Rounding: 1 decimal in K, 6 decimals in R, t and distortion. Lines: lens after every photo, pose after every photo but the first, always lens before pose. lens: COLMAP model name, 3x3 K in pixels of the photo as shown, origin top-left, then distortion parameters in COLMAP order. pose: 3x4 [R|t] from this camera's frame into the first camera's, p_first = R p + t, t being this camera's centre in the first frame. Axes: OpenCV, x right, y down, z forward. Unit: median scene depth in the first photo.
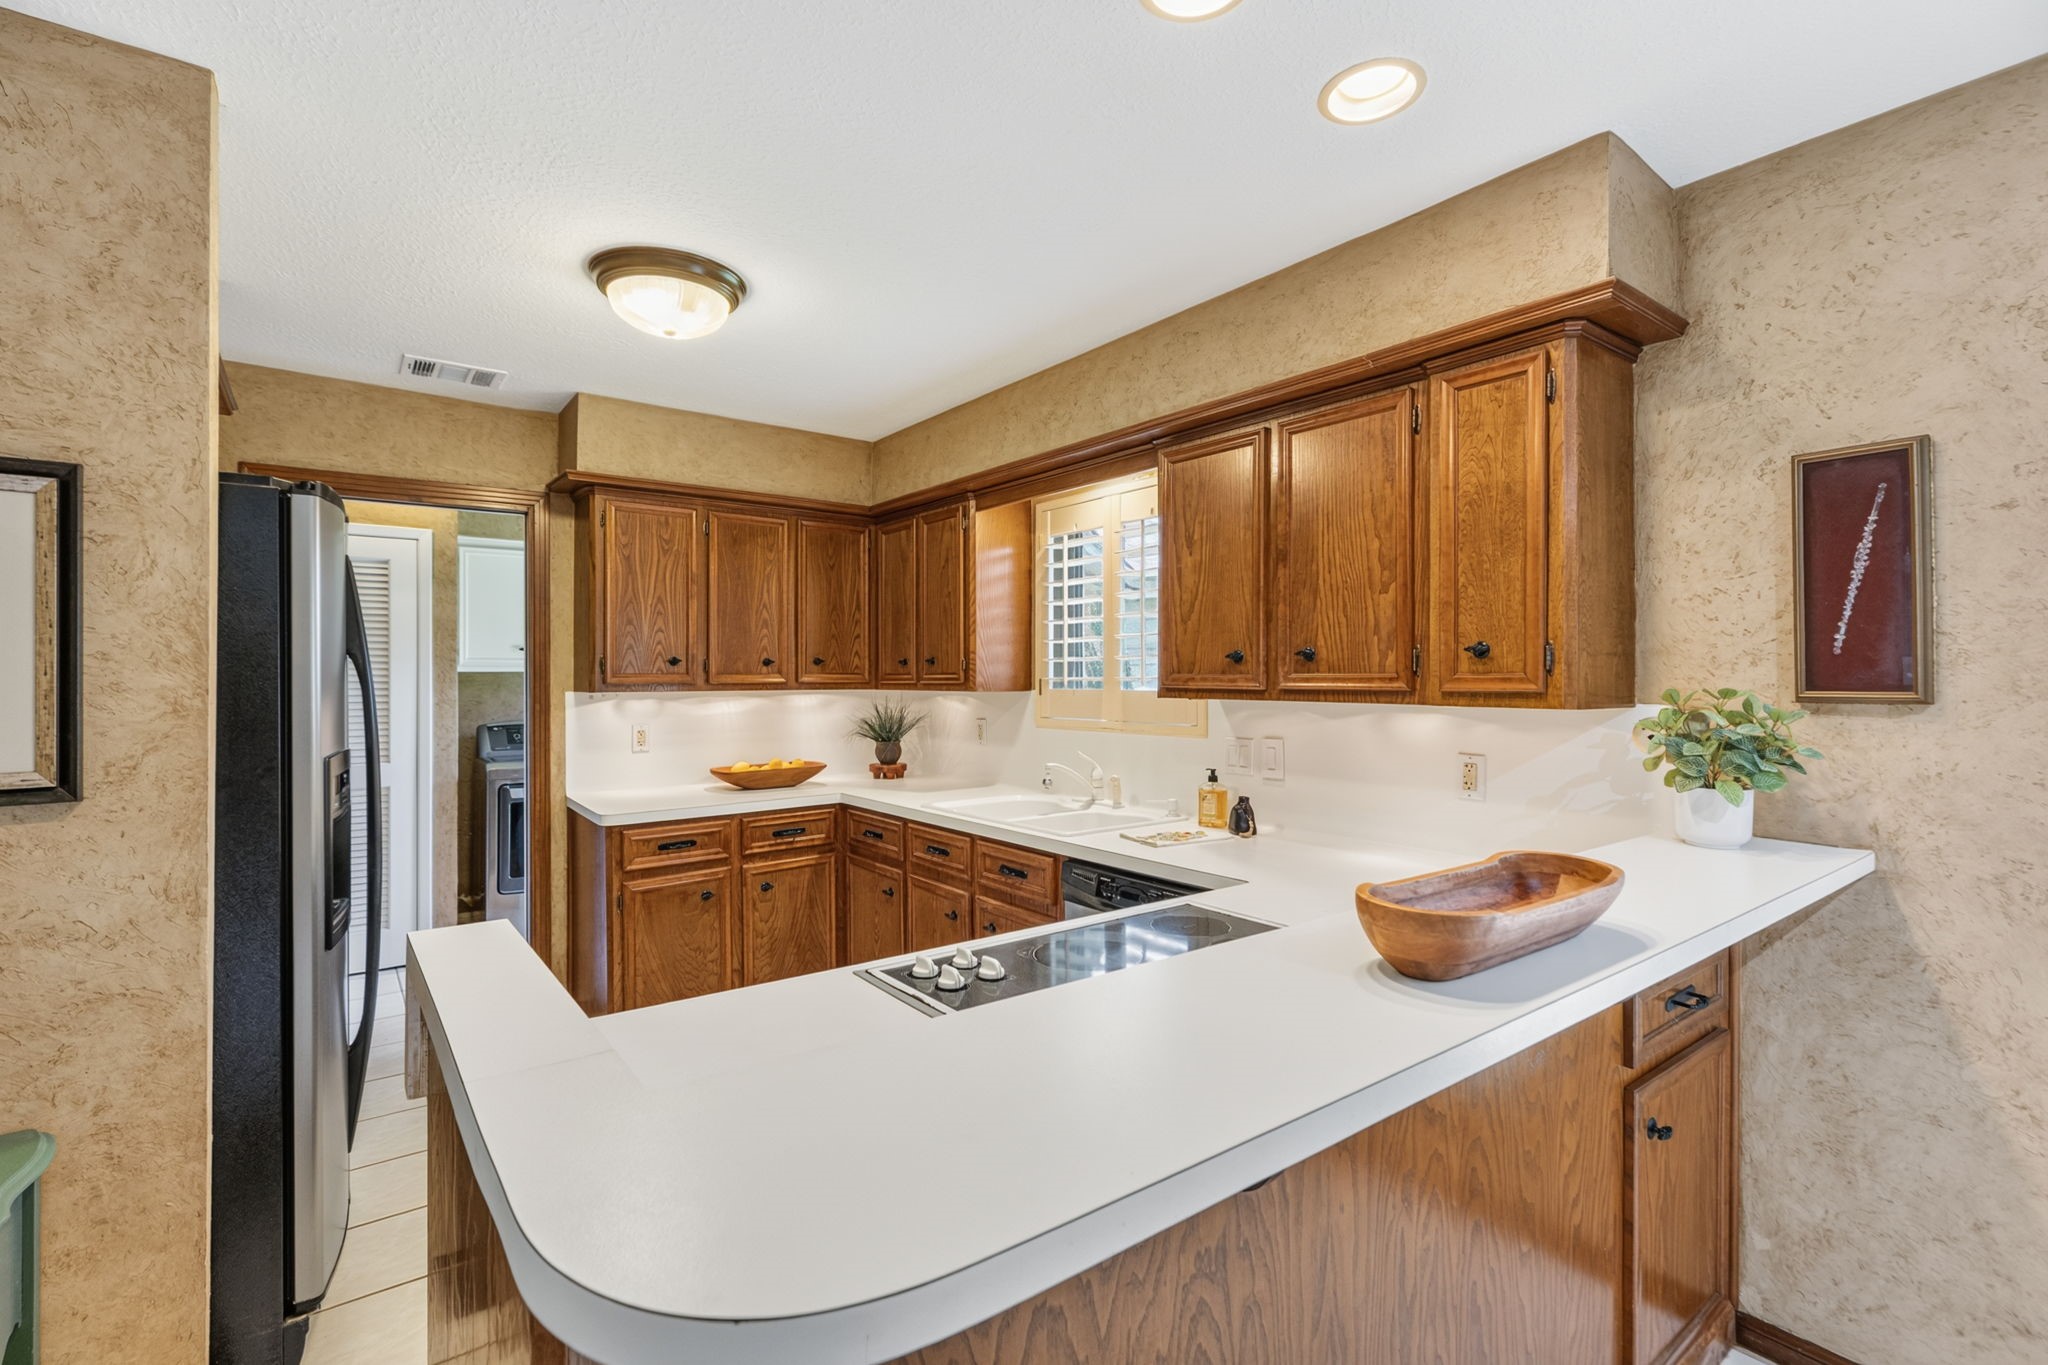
lens RADIAL K [[924.8, 0, 1033.4], [0, 924.8, 673.4], [0, 0, 1]] dist [0.004513, -0.000364]
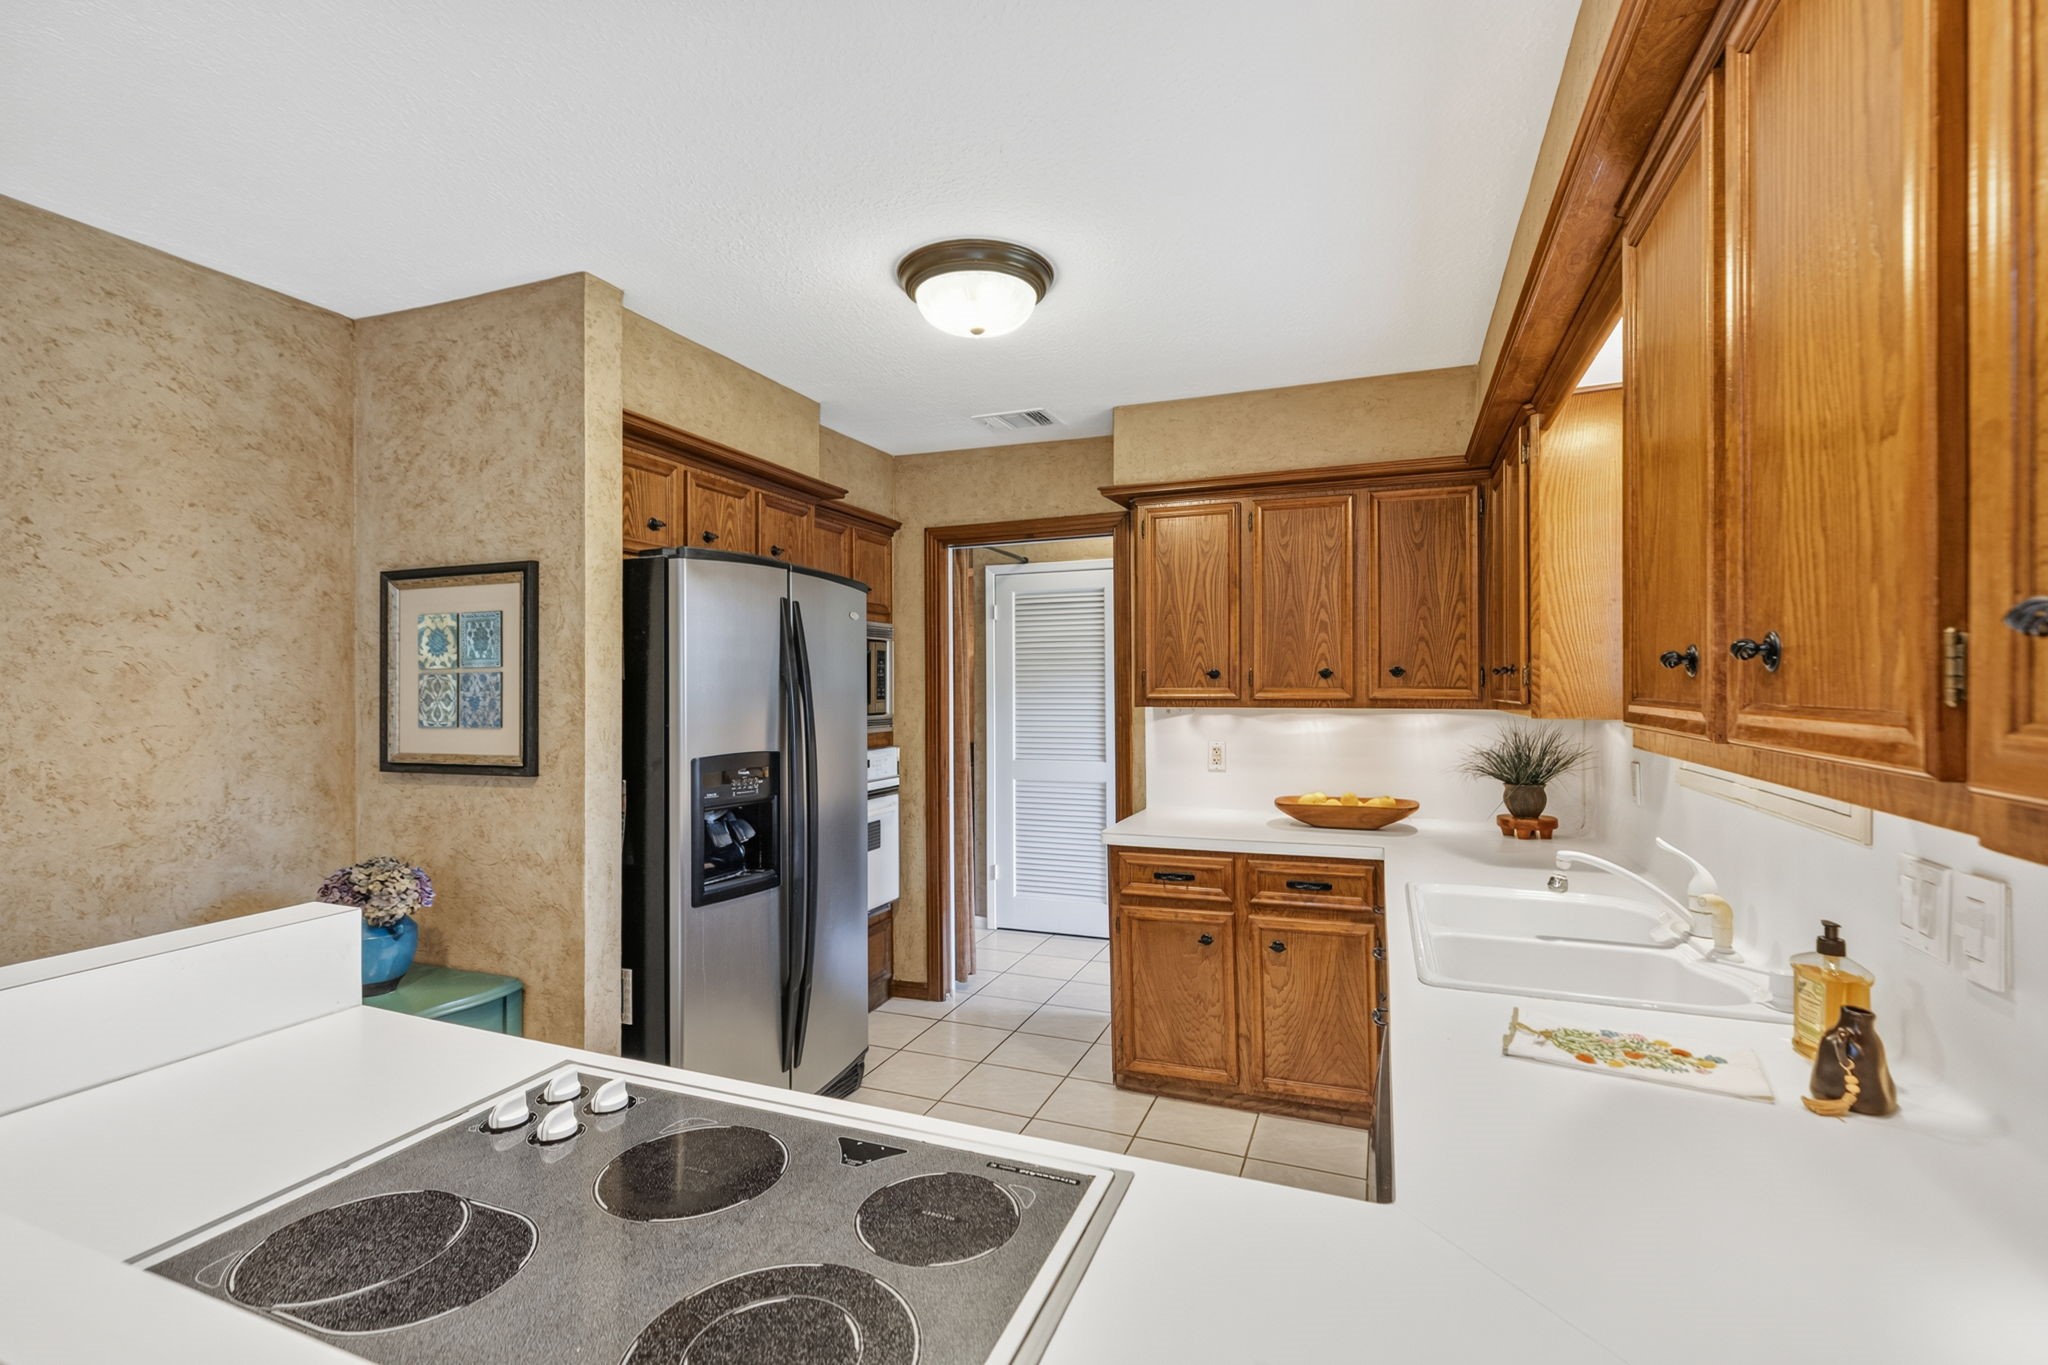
lens RADIAL K [[924.8, 0, 1019.9], [0, 924.8, 681.1], [0, 0, 1]] dist [0.004513, -0.000364]
pose [[0.506635, -0.002890, -0.862156, 0.442986], [0.005666, 0.999984, -0.000022, -0.010839], [0.862142, -0.004873, 0.506643, 0.558610]]
